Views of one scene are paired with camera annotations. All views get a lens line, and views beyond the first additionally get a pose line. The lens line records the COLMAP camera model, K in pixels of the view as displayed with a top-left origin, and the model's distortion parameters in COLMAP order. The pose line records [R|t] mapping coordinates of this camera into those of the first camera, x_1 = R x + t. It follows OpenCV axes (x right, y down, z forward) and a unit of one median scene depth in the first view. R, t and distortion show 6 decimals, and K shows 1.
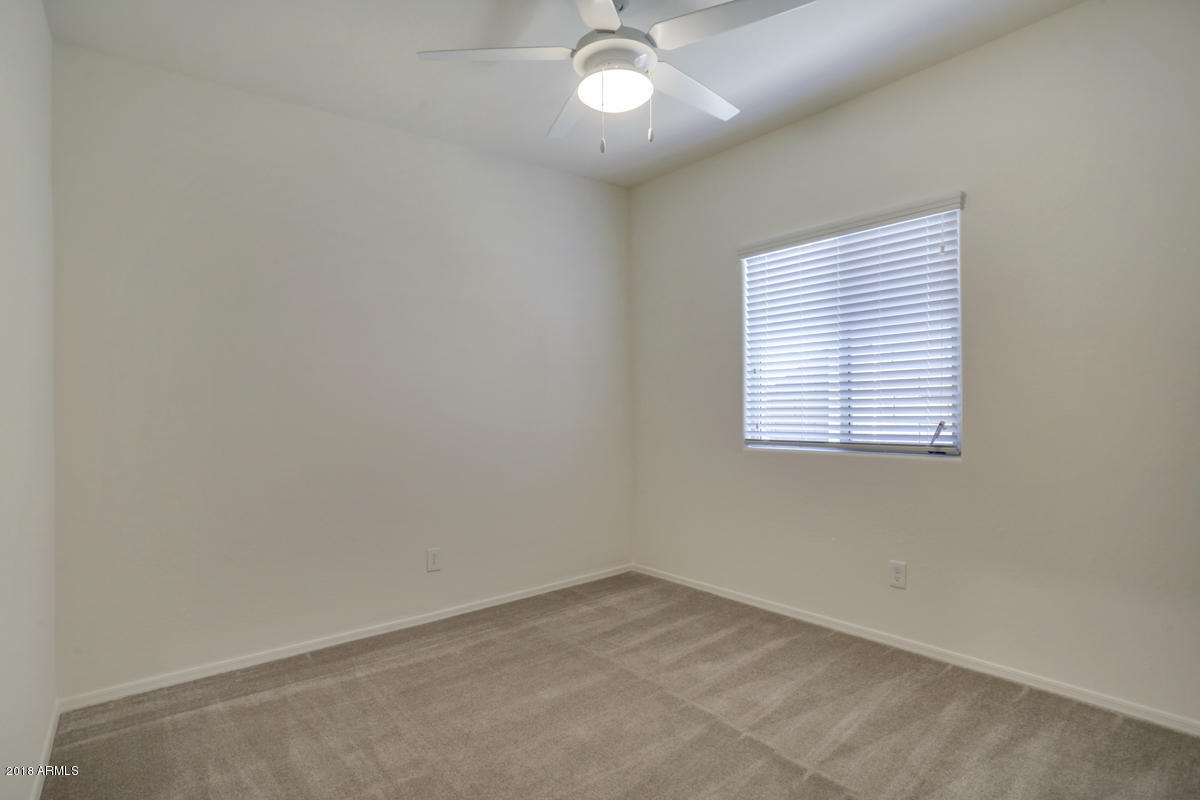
lens RADIAL K [[587.0, 0, 593.8], [0, 587.0, 396.1], [0, 0, 1]] dist [-0.059852, 0.029237]
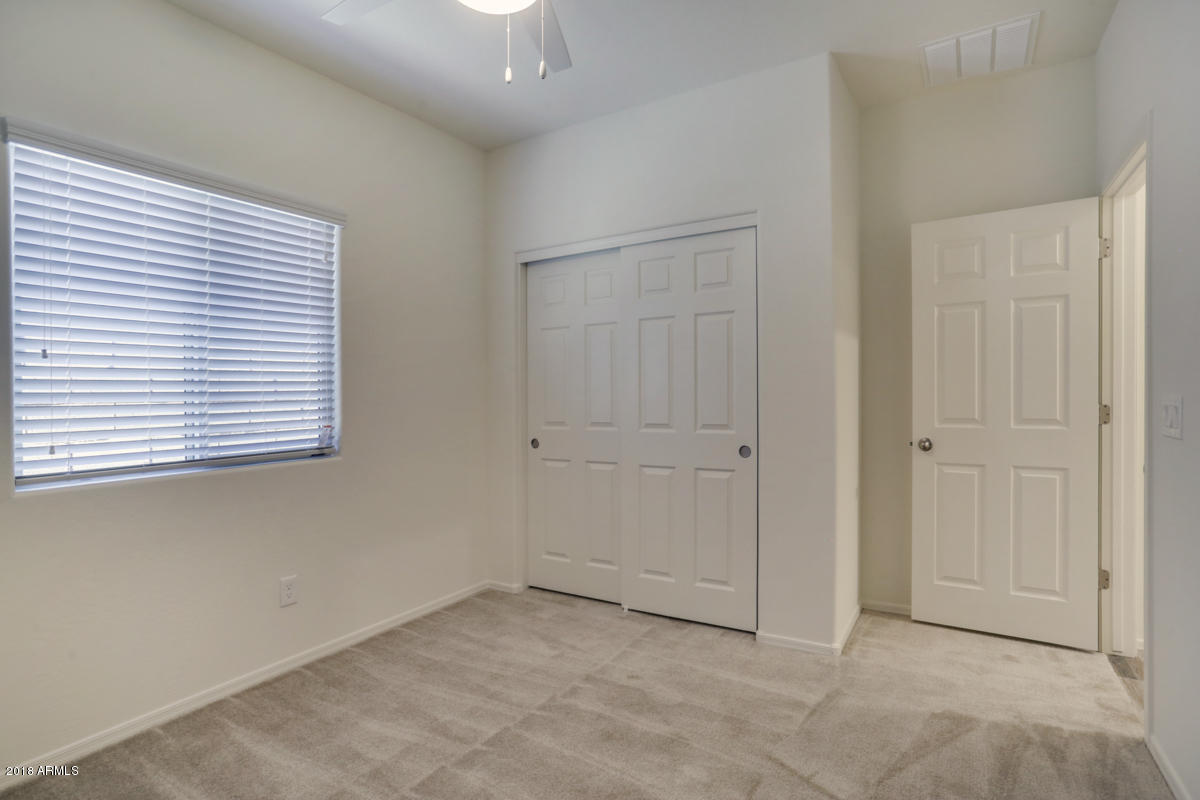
lens RADIAL K [[605.5, 0, 600.4], [0, 605.5, 419.4], [0, 0, 1]] dist [-0.066975, 0.039756]
pose [[-0.324744, -0.011633, 0.945730, -0.567482], [0.014215, 0.999751, 0.017178, 0.024723], [-0.945695, 0.019022, -0.324498, 0.871345]]
